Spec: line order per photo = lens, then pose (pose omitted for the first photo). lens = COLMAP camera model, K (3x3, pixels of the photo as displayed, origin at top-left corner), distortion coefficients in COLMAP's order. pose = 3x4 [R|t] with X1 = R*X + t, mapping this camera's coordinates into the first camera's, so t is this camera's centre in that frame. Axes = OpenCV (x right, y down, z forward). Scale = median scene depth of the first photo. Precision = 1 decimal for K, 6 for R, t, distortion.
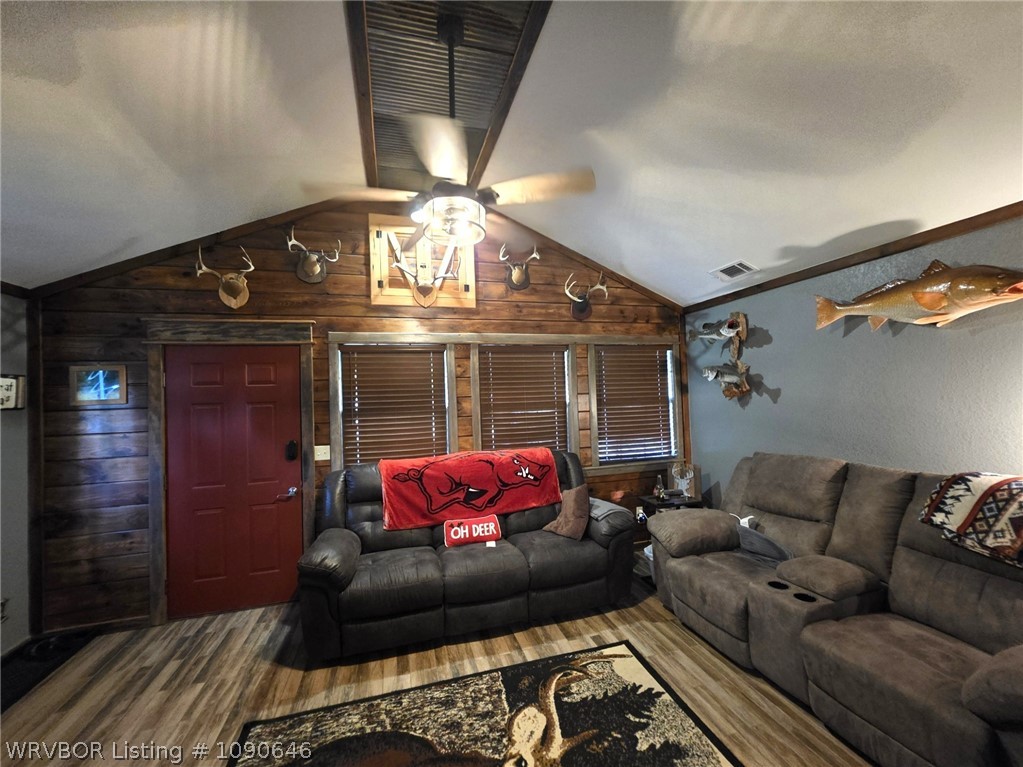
lens RADIAL K [[409.3, 0, 509.9], [0, 409.3, 386.3], [0, 0, 1]] dist [0.000408, 0.000262]
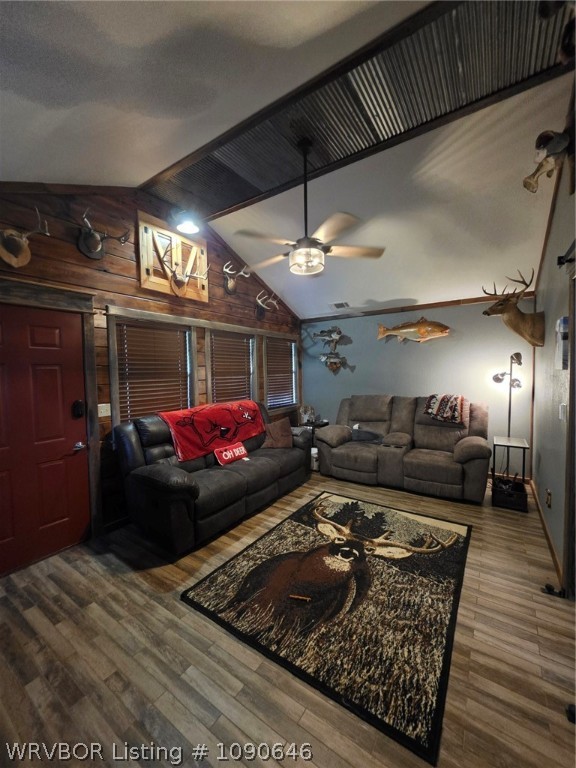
lens RADIAL K [[307.9, 0, 287.2], [0, 307.9, 383.7], [0, 0, 1]] dist [-0.000587, 0.000701]
pose [[0.766751, -0.008900, 0.641883, -0.728493], [-0.020983, 0.999022, 0.038917, 0.051227], [-0.641601, -0.043308, 0.765815, 0.010676]]
